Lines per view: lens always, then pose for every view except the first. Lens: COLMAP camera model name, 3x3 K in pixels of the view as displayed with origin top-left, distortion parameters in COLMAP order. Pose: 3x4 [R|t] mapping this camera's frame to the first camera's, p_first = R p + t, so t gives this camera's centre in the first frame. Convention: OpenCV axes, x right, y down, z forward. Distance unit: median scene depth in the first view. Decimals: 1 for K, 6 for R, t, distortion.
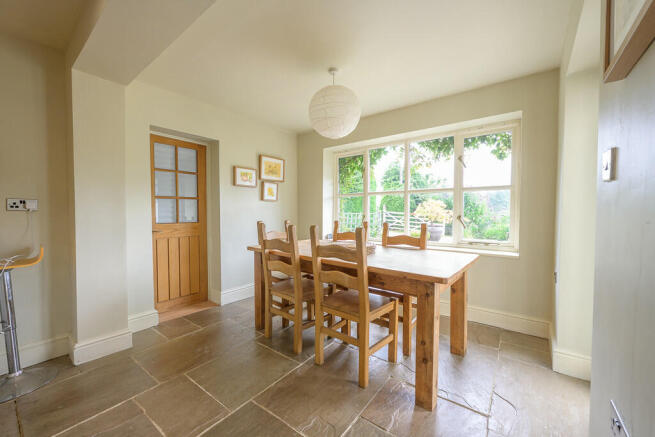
lens RADIAL K [[258.8, 0, 328.9], [0, 258.8, 218.9], [0, 0, 1]] dist [0.000761, 0.000063]
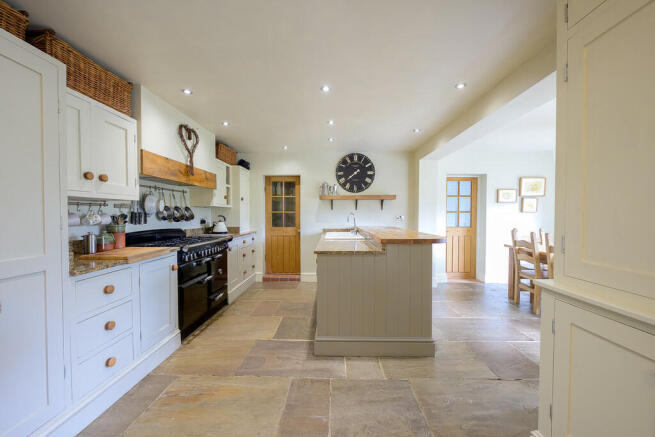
lens RADIAL K [[258.8, 0, 330.3], [0, 258.8, 220.0], [0, 0, 1]] dist [0.000761, 0.000063]
pose [[0.587304, 0.022625, -0.809050, 0.270130], [-0.028880, 0.999558, 0.006988, -0.016934], [0.808851, 0.019261, 0.587698, -0.630650]]
